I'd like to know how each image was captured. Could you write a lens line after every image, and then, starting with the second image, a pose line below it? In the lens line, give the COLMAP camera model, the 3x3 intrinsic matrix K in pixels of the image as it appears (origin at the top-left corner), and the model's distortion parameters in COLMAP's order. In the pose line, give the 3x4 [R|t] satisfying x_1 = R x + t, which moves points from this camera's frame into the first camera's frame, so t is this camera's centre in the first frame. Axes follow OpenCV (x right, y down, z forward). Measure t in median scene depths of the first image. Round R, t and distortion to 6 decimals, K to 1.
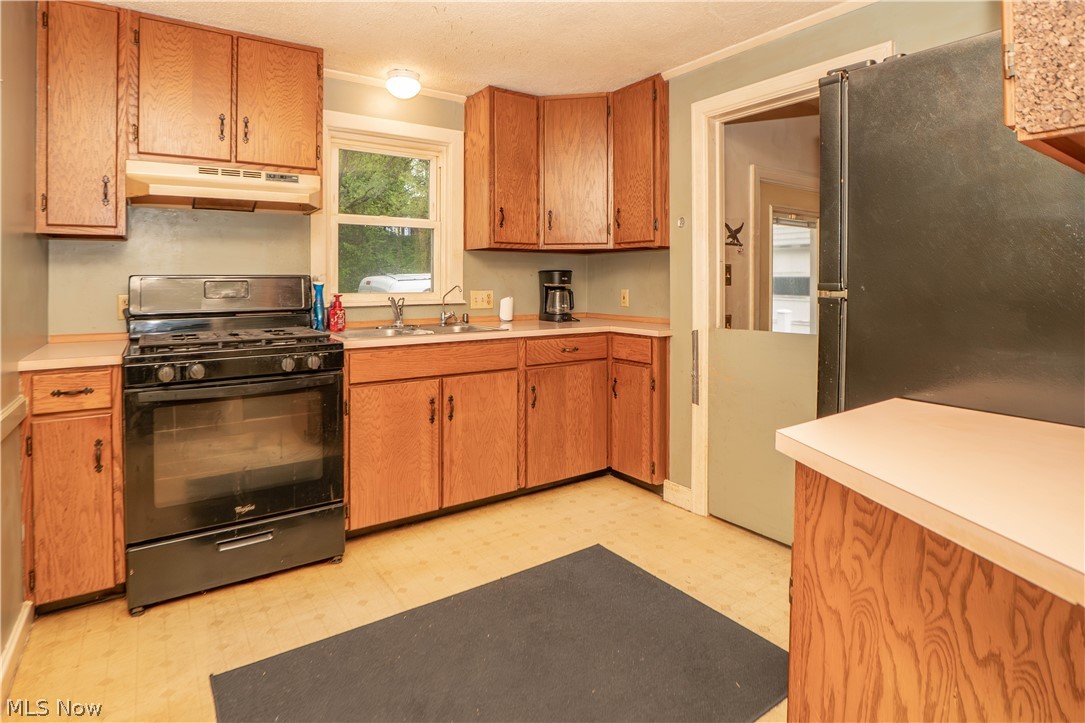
lens RADIAL K [[556.1, 0, 505.8], [0, 556.1, 281.3], [0, 0, 1]] dist [0.000521, 0.000333]
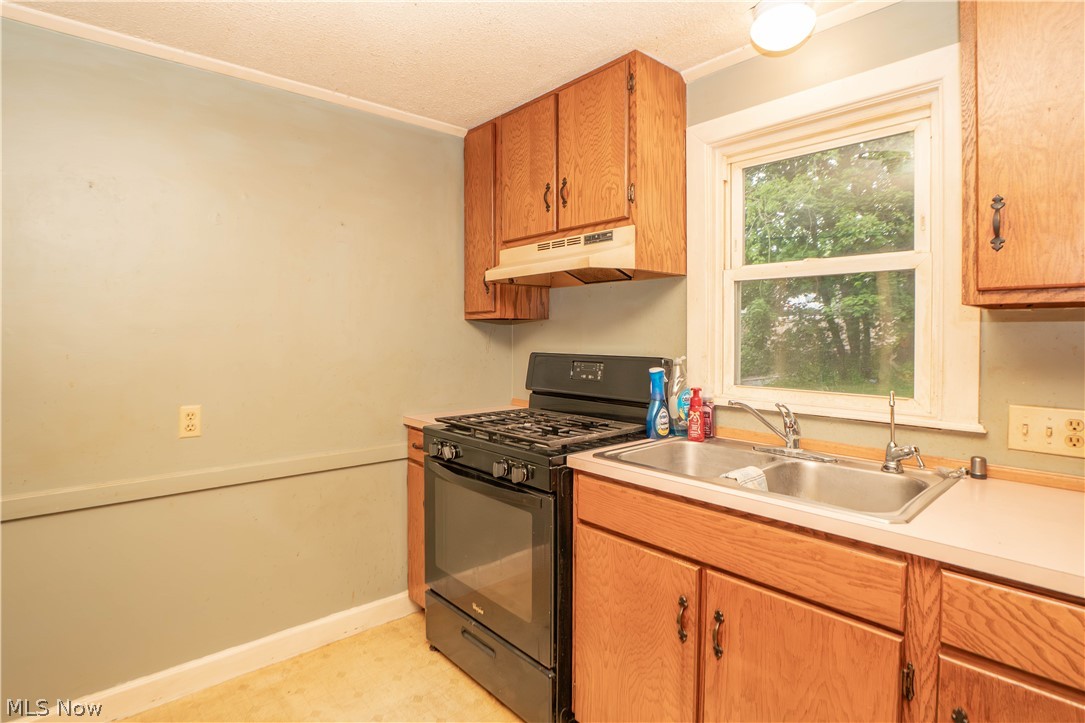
lens RADIAL K [[554.6, 0, 543.5], [0, 554.6, 334.9], [0, 0, 1]] dist [-0.024669, 0.000264]
pose [[0.158982, 0.008619, -0.987244, 0.378410], [-0.002595, 0.999962, 0.008313, -0.050558], [0.987278, 0.001240, 0.158998, 0.784276]]
